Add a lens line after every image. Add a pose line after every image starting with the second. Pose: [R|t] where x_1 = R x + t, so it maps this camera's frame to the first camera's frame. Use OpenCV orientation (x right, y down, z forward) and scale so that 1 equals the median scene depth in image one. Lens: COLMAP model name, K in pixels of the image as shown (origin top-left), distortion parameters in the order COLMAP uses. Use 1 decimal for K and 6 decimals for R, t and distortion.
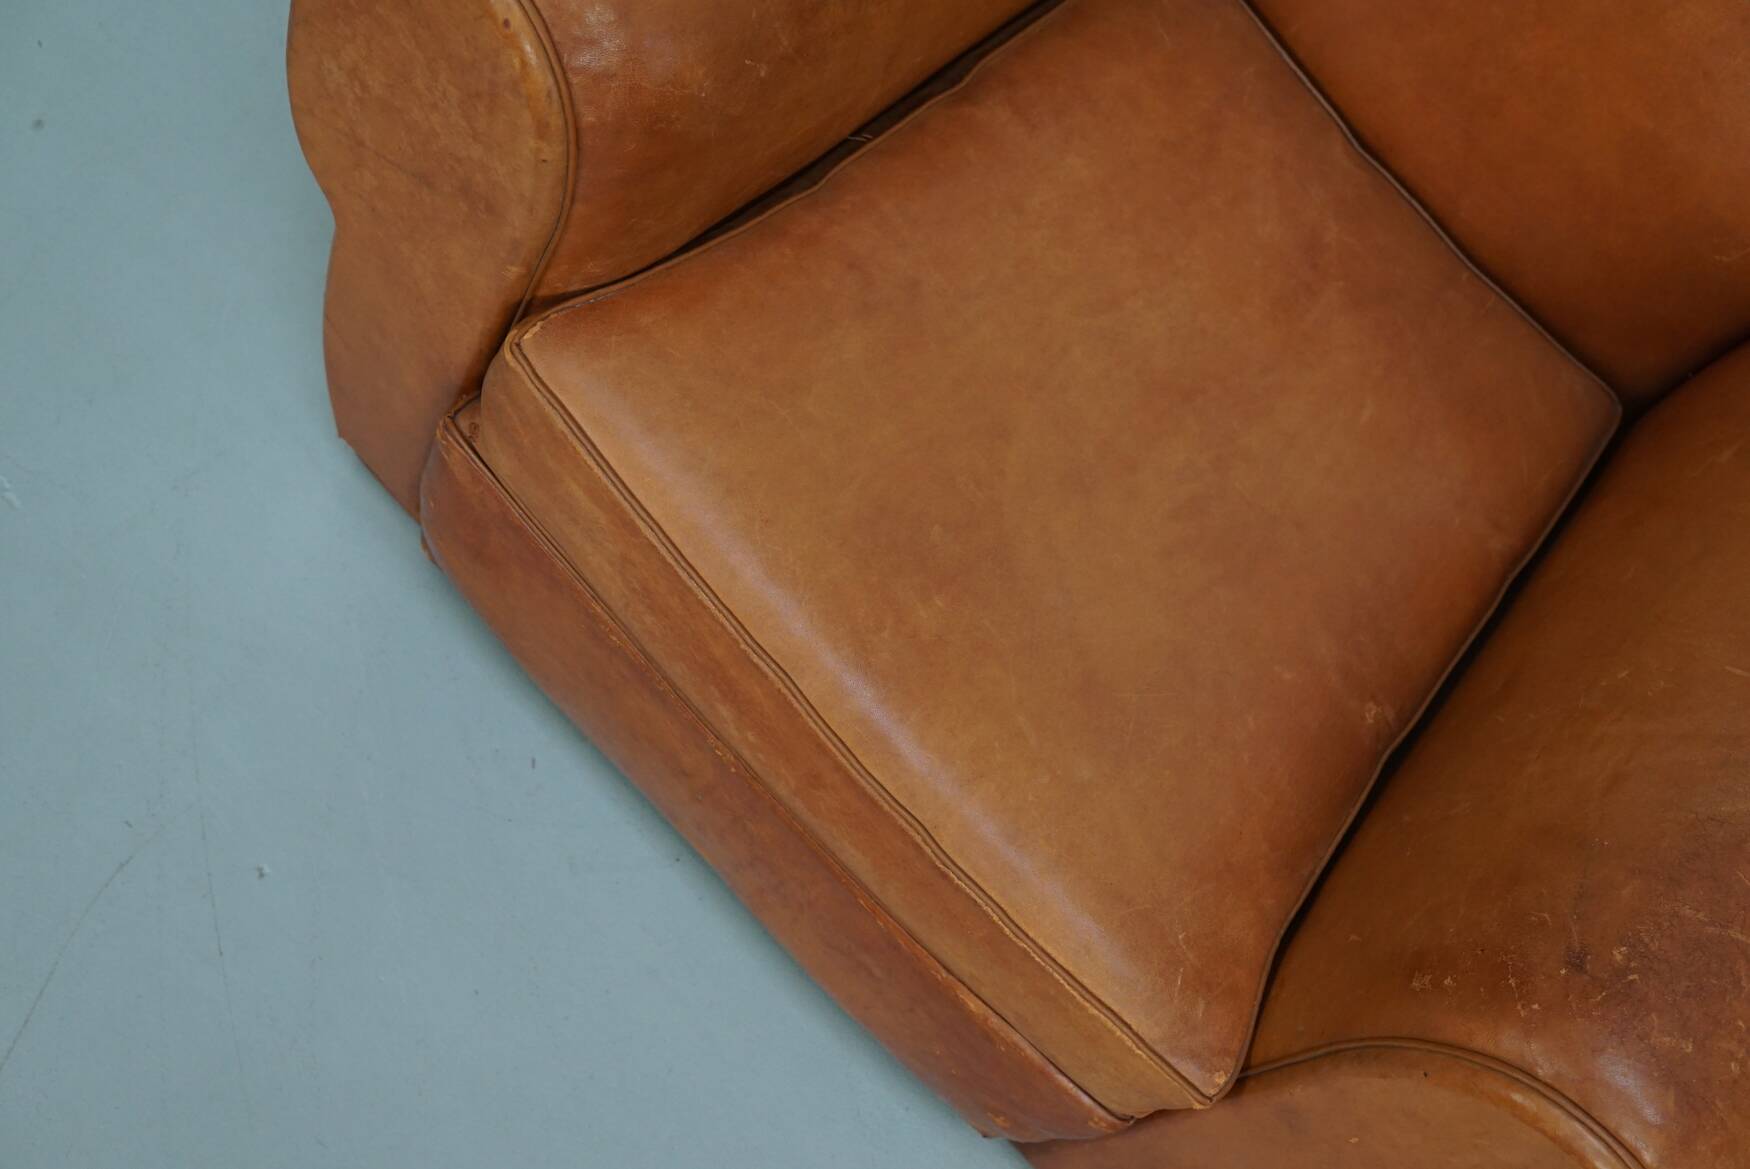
lens RADIAL K [[2260.9, 0, 882.8], [0, 2260.9, 608.6], [0, 0, 1]] dist [-0.145949, 0.299874]
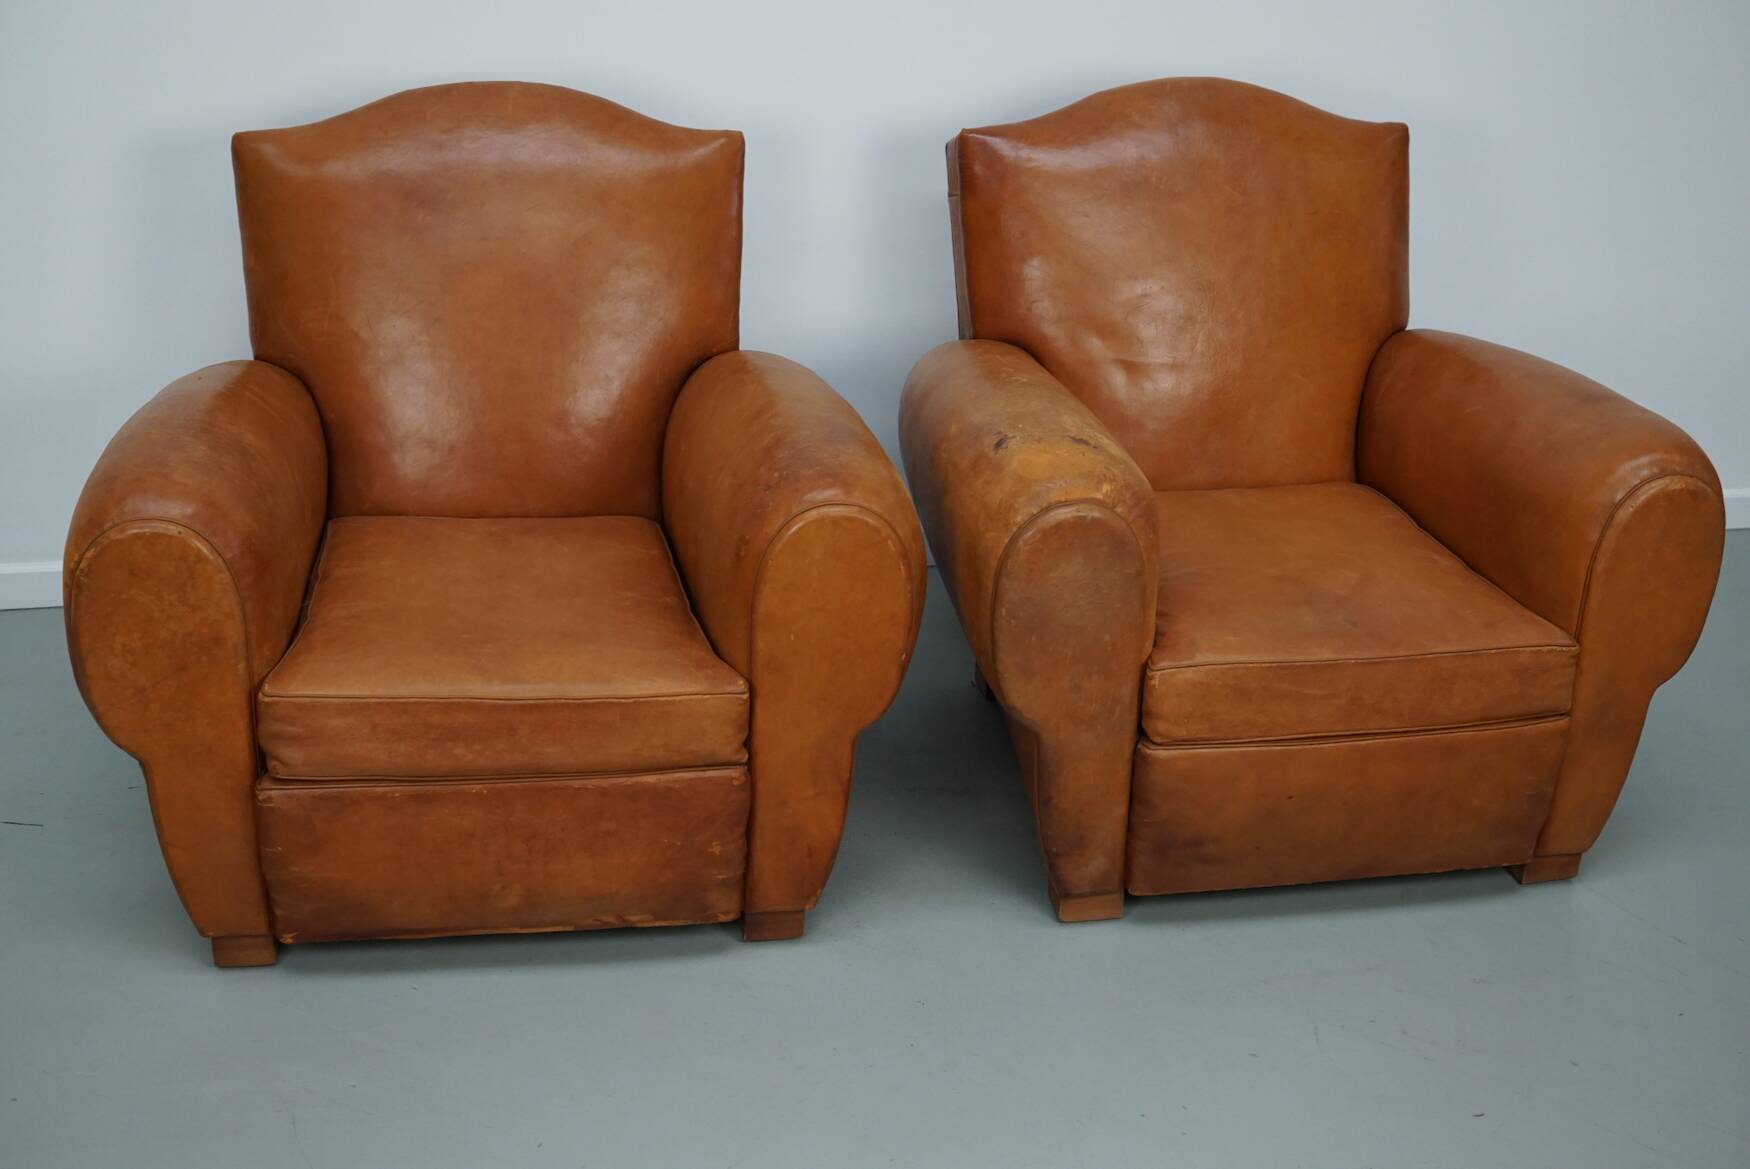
lens RADIAL K [[2260.9, 0, 882.8], [0, 2260.9, 608.6], [0, 0, 1]] dist [-0.145949, 0.299874]
pose [[0.585603, -0.595035, 0.550458, -0.915887], [0.803577, 0.515338, -0.297812, 0.920014], [-0.106463, 0.616734, 0.779939, -0.751549]]
